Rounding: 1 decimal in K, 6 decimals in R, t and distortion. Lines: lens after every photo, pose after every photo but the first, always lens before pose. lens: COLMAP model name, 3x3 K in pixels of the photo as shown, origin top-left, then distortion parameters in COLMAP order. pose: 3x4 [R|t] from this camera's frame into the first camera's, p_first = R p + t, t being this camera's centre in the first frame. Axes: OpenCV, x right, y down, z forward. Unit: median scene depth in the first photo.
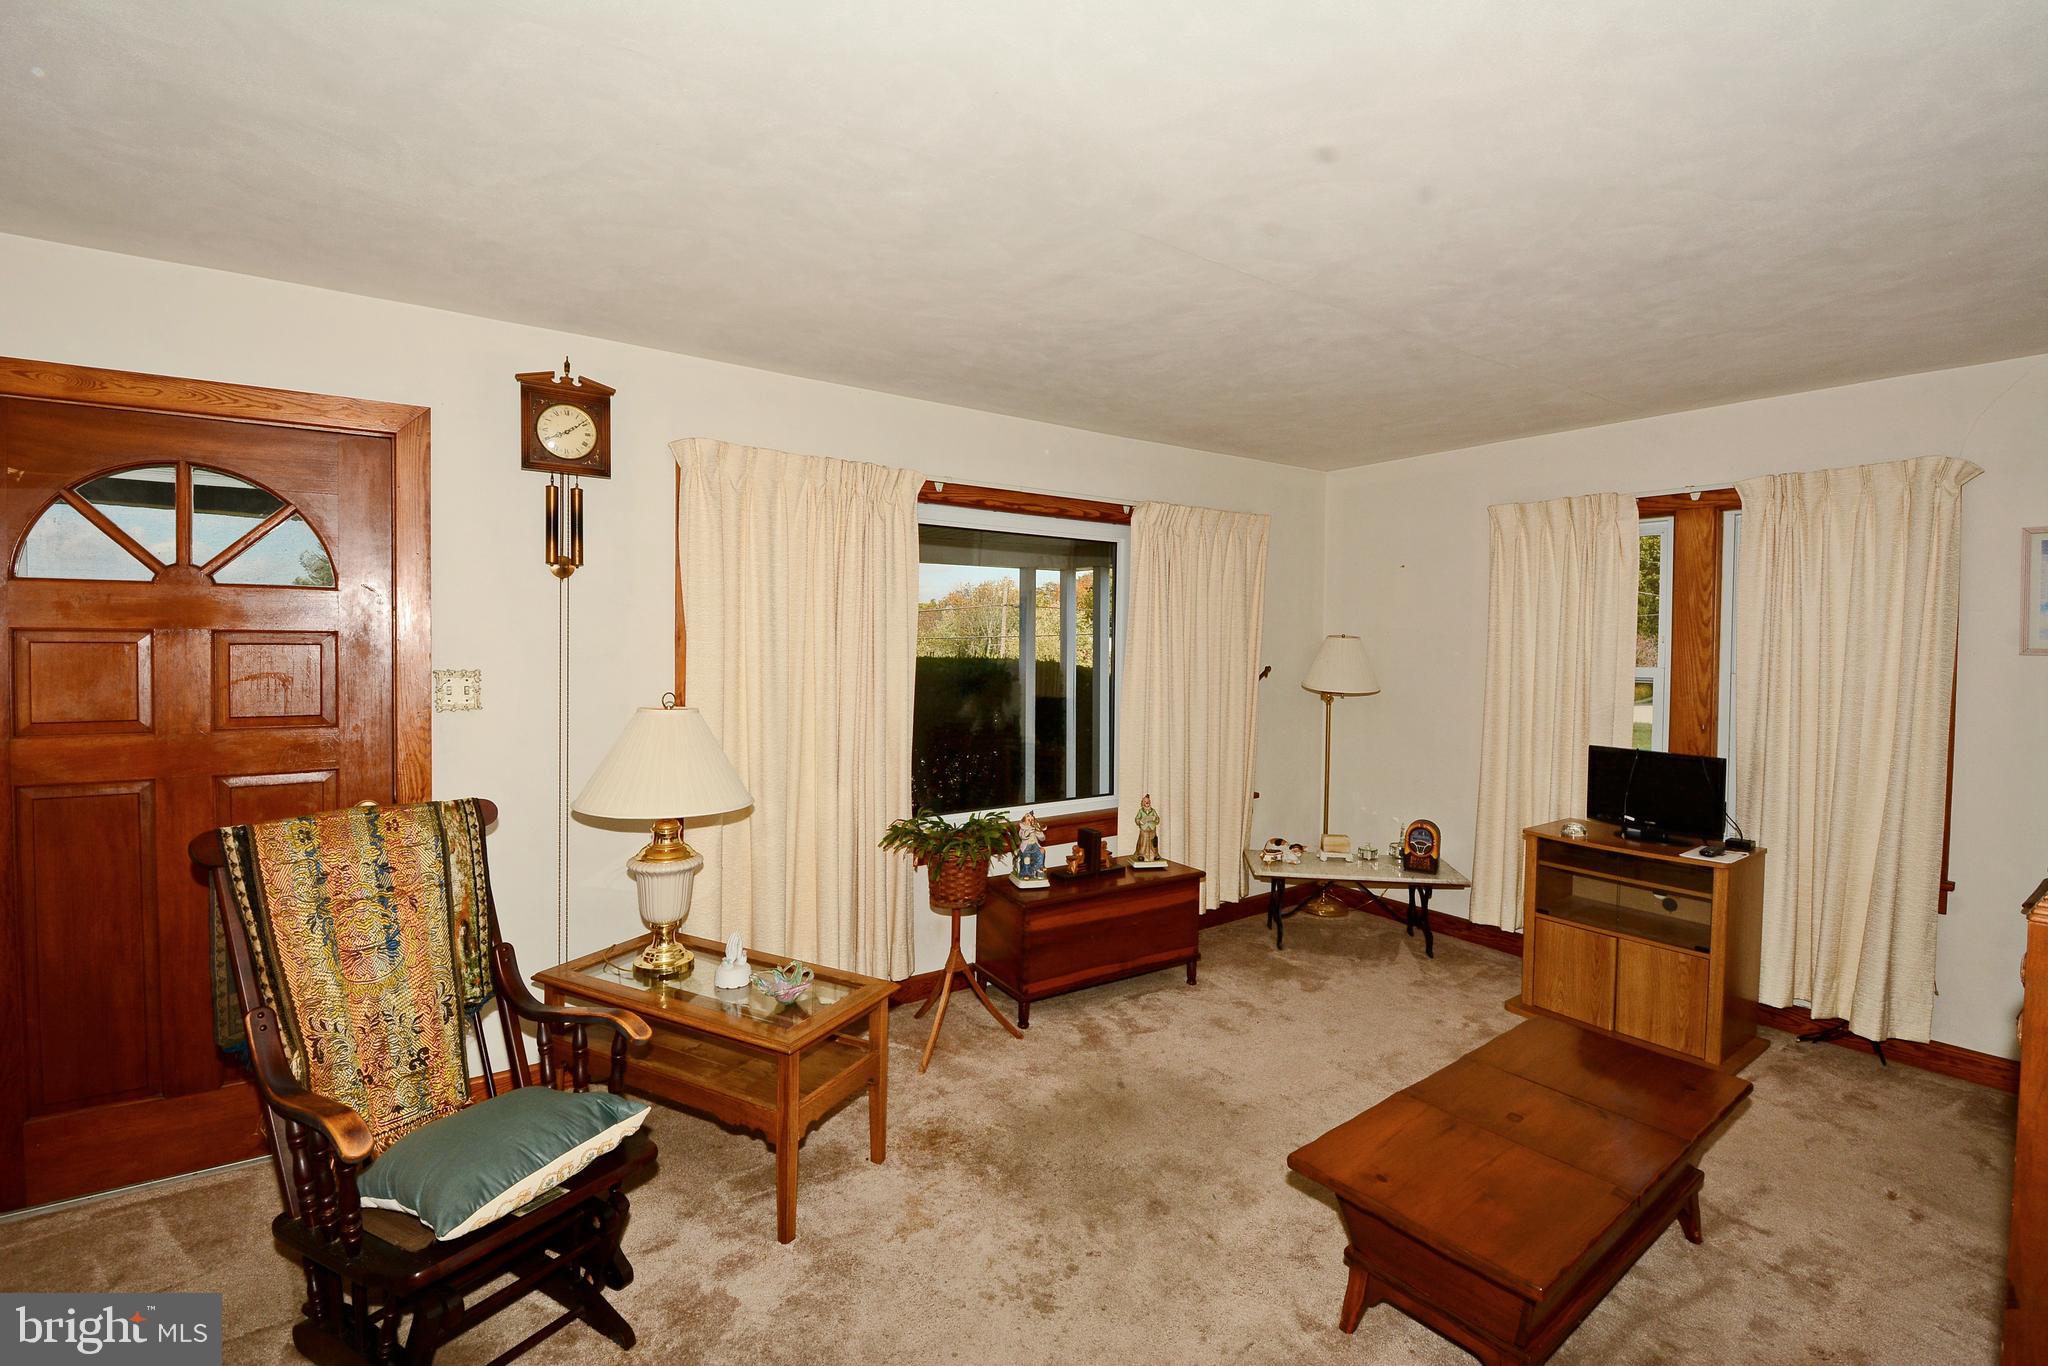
lens RADIAL K [[919.5, 0, 1043.2], [0, 919.5, 672.7], [0, 0, 1]] dist [-0.002287, -0.001820]
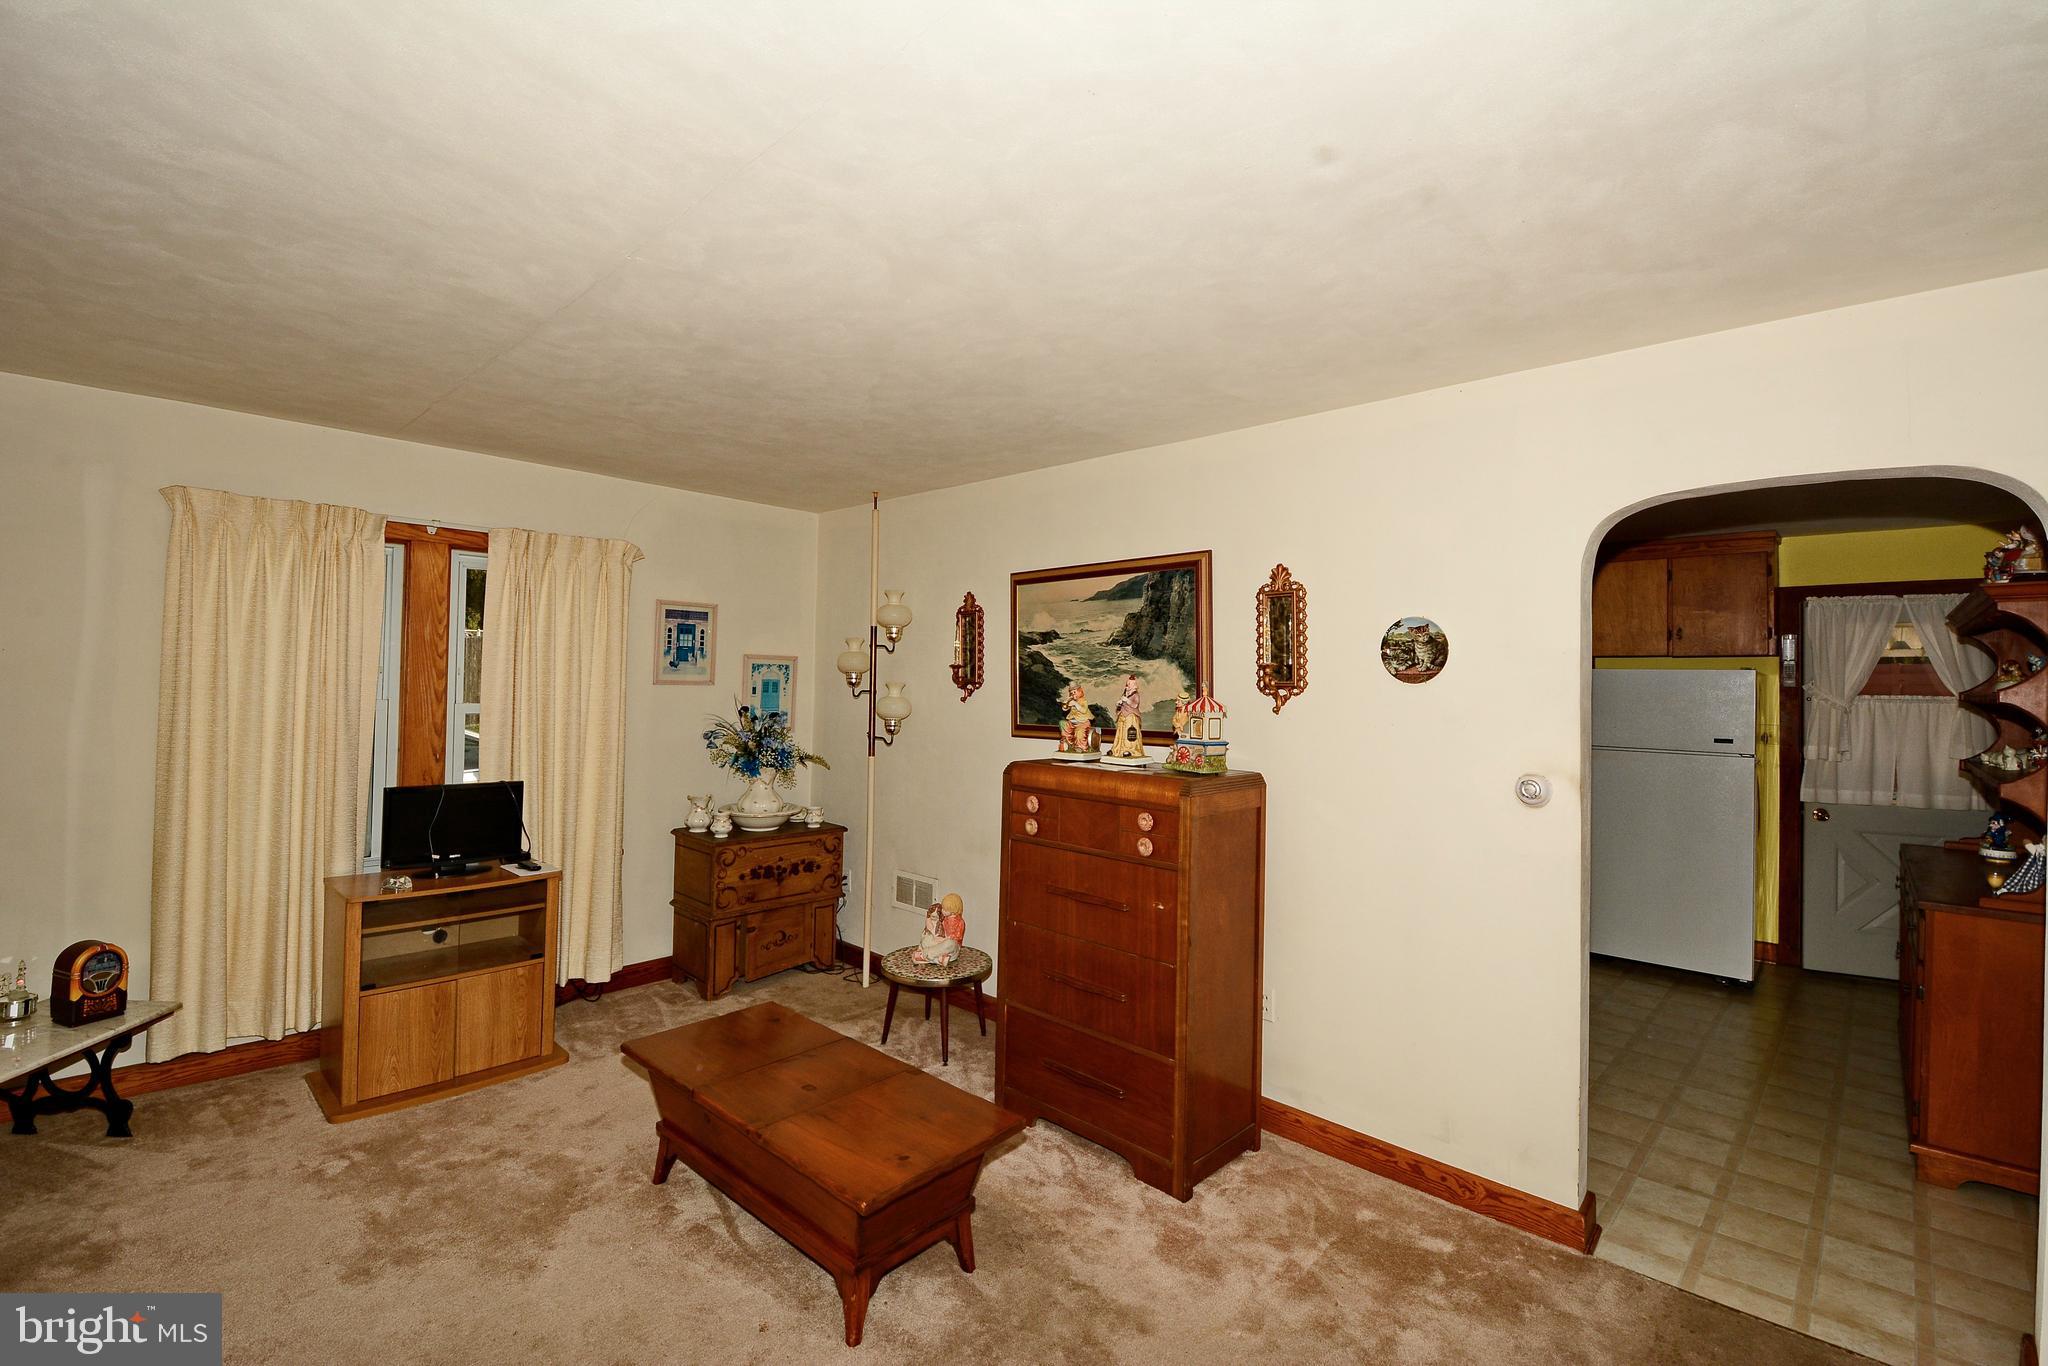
lens RADIAL K [[919.5, 0, 1020.1], [0, 919.5, 680.0], [0, 0, 1]] dist [-0.002287, -0.001820]
pose [[-0.167328, -0.010326, 0.985847, -0.409008], [0.011543, 0.999856, 0.012432, -0.032221], [-0.985834, 0.013460, -0.167185, 0.540811]]
